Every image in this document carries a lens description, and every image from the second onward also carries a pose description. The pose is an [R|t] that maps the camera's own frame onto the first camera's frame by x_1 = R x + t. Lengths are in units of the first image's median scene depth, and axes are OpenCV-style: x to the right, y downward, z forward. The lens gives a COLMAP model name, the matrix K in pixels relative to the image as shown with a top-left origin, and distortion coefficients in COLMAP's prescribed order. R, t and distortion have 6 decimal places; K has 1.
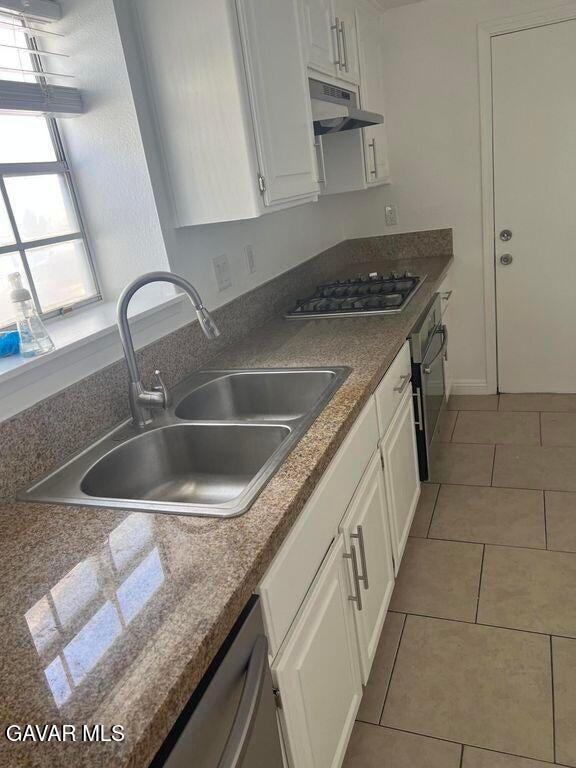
lens RADIAL K [[574.4, 0, 282.0], [0, 574.4, 390.9], [0, 0, 1]] dist [0.054516, -0.064352]
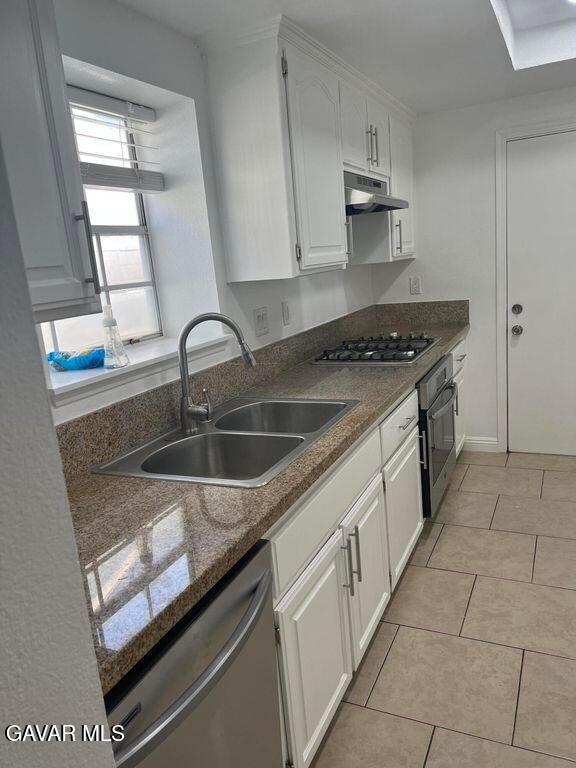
lens RADIAL K [[574.4, 0, 286.0], [0, 574.4, 391.8], [0, 0, 1]] dist [0.054516, -0.064352]
pose [[0.996147, 0.068670, -0.054555, 0.024164], [-0.074160, 0.991600, -0.105971, 0.069116], [0.046820, 0.109609, 0.992872, -0.187083]]
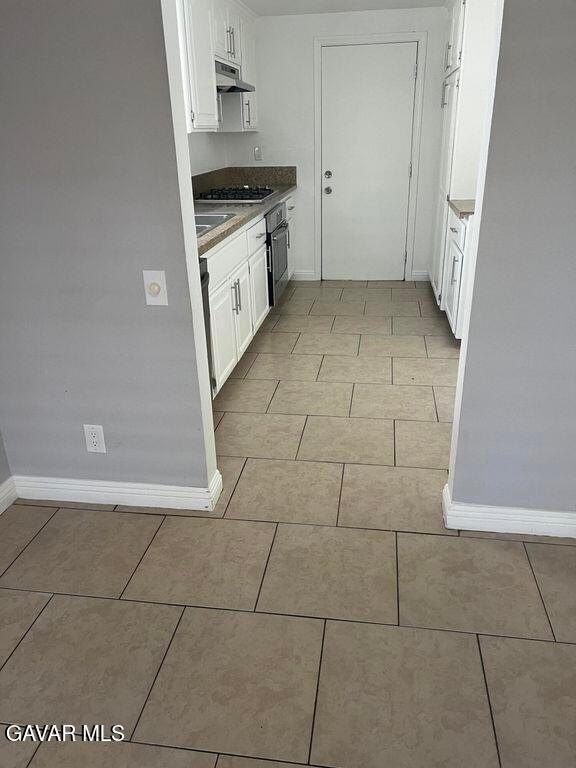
lens RADIAL K [[574.4, 0, 285.2], [0, 574.4, 383.5], [0, 0, 1]] dist [0.054516, -0.064352]
pose [[0.970612, 0.024524, 0.239397, -0.159423], [-0.036869, 0.998204, 0.047227, 0.393186], [-0.237809, -0.054665, 0.969772, -0.914308]]
